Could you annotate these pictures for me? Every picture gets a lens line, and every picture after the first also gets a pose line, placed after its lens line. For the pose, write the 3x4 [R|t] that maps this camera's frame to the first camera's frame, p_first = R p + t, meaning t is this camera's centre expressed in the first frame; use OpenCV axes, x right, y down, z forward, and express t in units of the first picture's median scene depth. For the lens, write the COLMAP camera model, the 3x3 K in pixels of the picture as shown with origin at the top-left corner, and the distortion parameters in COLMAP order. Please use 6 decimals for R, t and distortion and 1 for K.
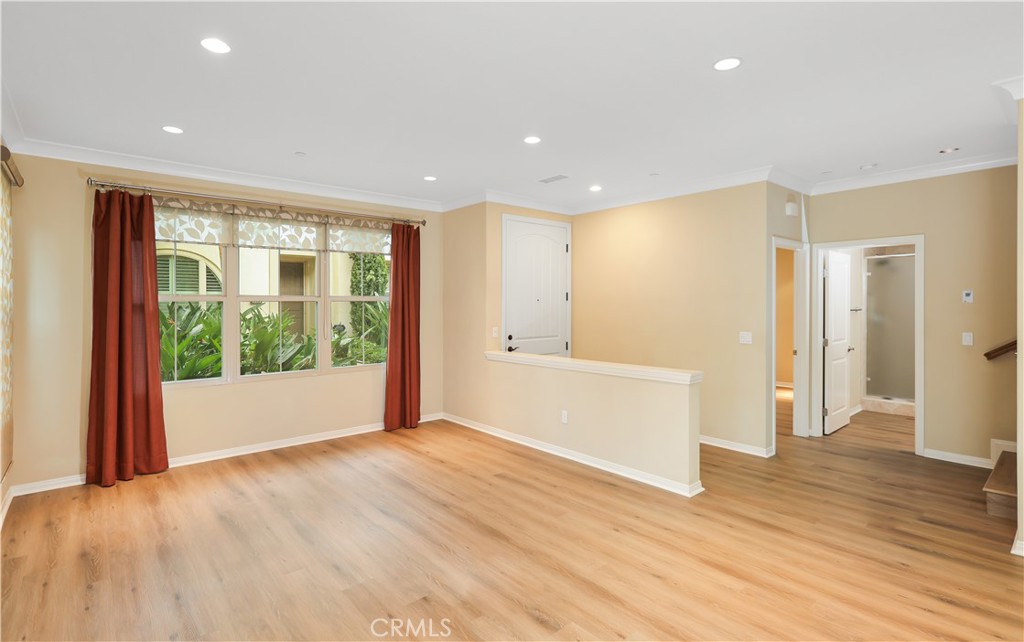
lens RADIAL K [[491.7, 0, 505.0], [0, 491.7, 305.5], [0, 0, 1]] dist [0.002585, 0.000726]
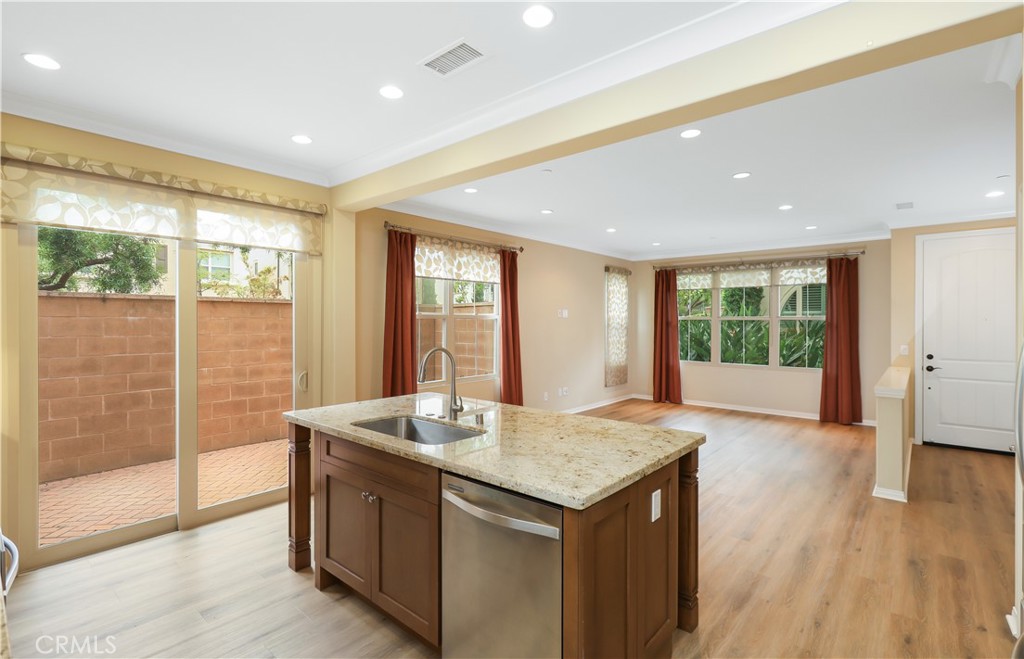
lens RADIAL K [[489.8, 0, 508.3], [0, 489.8, 322.0], [0, 0, 1]] dist [-0.001851, 0.000426]
pose [[0.142260, 0.007200, -0.989803, 1.092170], [-0.007254, 0.999954, 0.006231, -0.007259], [0.989803, 0.006293, 0.142306, 0.010984]]
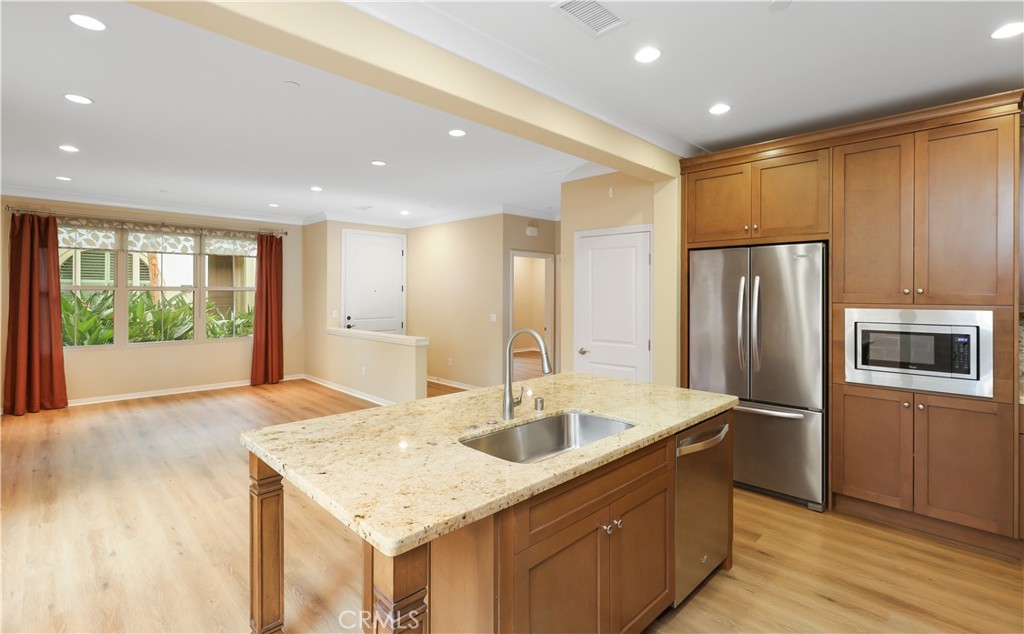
lens RADIAL K [[463.1, 0, 514.9], [0, 463.1, 295.7], [0, 0, 1]] dist [0.001158, 0.000703]
pose [[0.996902, 0.007771, 0.078274, 0.465501], [-0.007836, 0.999969, 0.000530, -0.002420], [-0.078268, -0.001141, 0.996932, -0.413899]]
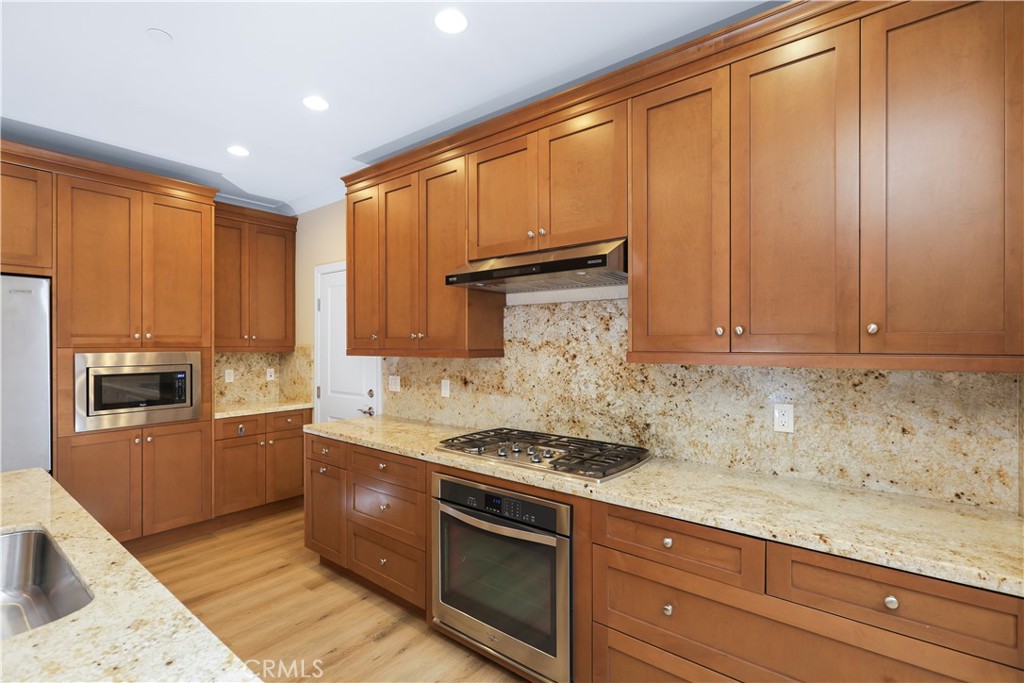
lens RADIAL K [[490.1, 0, 480.1], [0, 490.1, 347.1], [0, 0, 1]] dist [-0.001692, 0.001791]
pose [[-0.162130, 0.000321, 0.986769, 0.232261], [0.005215, 0.999986, 0.000531, 0.007404], [-0.986756, 0.005232, -0.162129, -0.191374]]
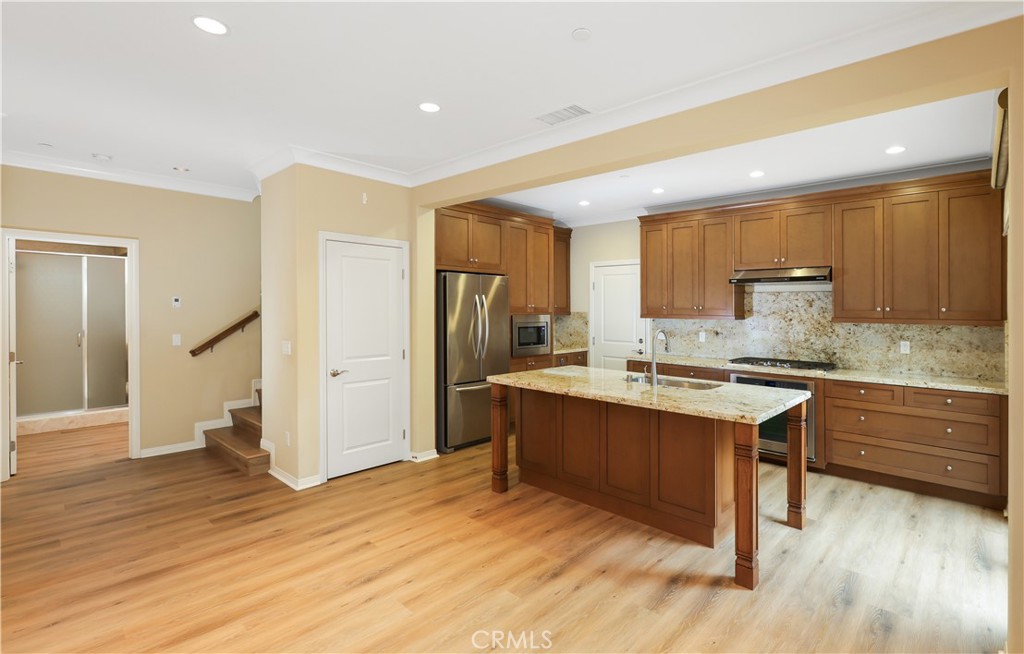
lens RADIAL K [[489.8, 0, 535.1], [0, 489.8, 306.5], [0, 0, 1]] dist [-0.001851, 0.000426]
pose [[-0.122759, 0.006328, 0.992416, -0.257868], [-0.002305, 0.999975, -0.006662, -0.001939], [-0.992434, -0.003105, -0.122741, 0.321144]]
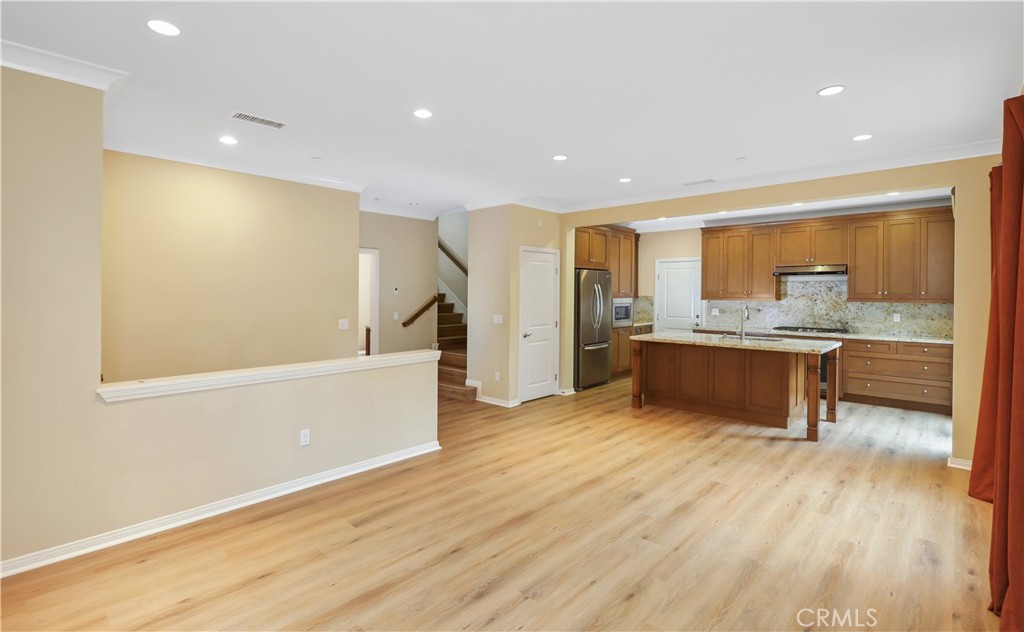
lens RADIAL K [[479.3, 0, 499.3], [0, 479.3, 300.8], [0, 0, 1]] dist [-0.002888, 0.002266]
pose [[-0.092666, -0.013216, 0.995610, -0.706598], [0.002947, 0.999904, 0.013547, -0.003616], [-0.995693, 0.004189, -0.092618, 0.796777]]
